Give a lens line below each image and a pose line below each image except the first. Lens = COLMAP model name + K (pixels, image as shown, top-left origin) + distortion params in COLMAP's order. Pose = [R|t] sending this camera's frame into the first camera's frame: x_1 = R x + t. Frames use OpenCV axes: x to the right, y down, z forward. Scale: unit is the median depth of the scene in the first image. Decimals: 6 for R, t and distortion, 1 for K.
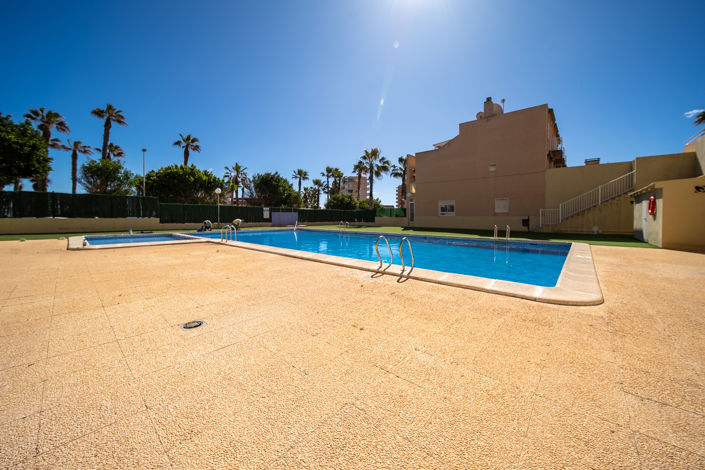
lens RADIAL K [[254.8, 0, 354.5], [0, 254.8, 231.9], [0, 0, 1]] dist [-0.001177, -0.000184]
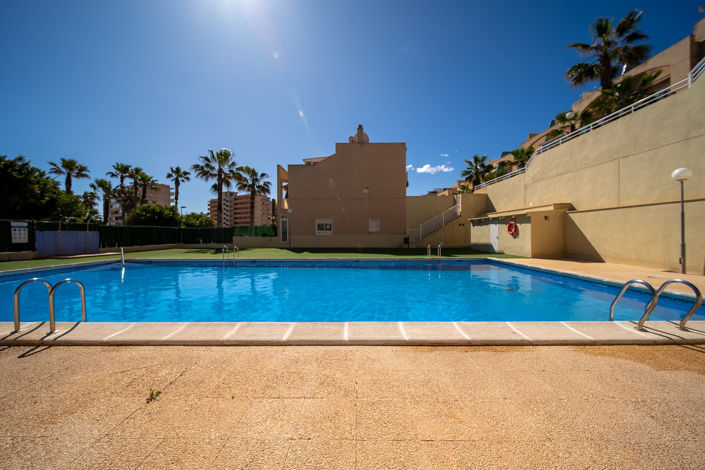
lens RADIAL K [[254.8, 0, 354.5], [0, 254.8, 231.9], [0, 0, 1]] dist [-0.001177, -0.000184]
pose [[0.759257, -0.002714, 0.650785, -0.158400], [0.046561, 0.997655, -0.050160, -0.018830], [-0.649123, 0.068385, 0.757603, 0.185526]]
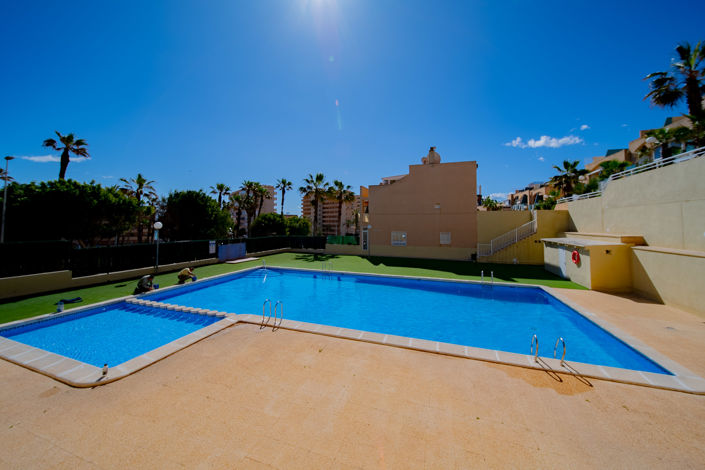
lens RADIAL K [[262.7, 0, 353.7], [0, 262.7, 212.7], [0, 0, 1]] dist [-0.000841, -0.000149]
pose [[0.925526, 0.023080, 0.377980, -0.223691], [0.015767, 0.994927, -0.099361, -0.085181], [-0.378356, 0.097921, 0.920466, 0.022945]]
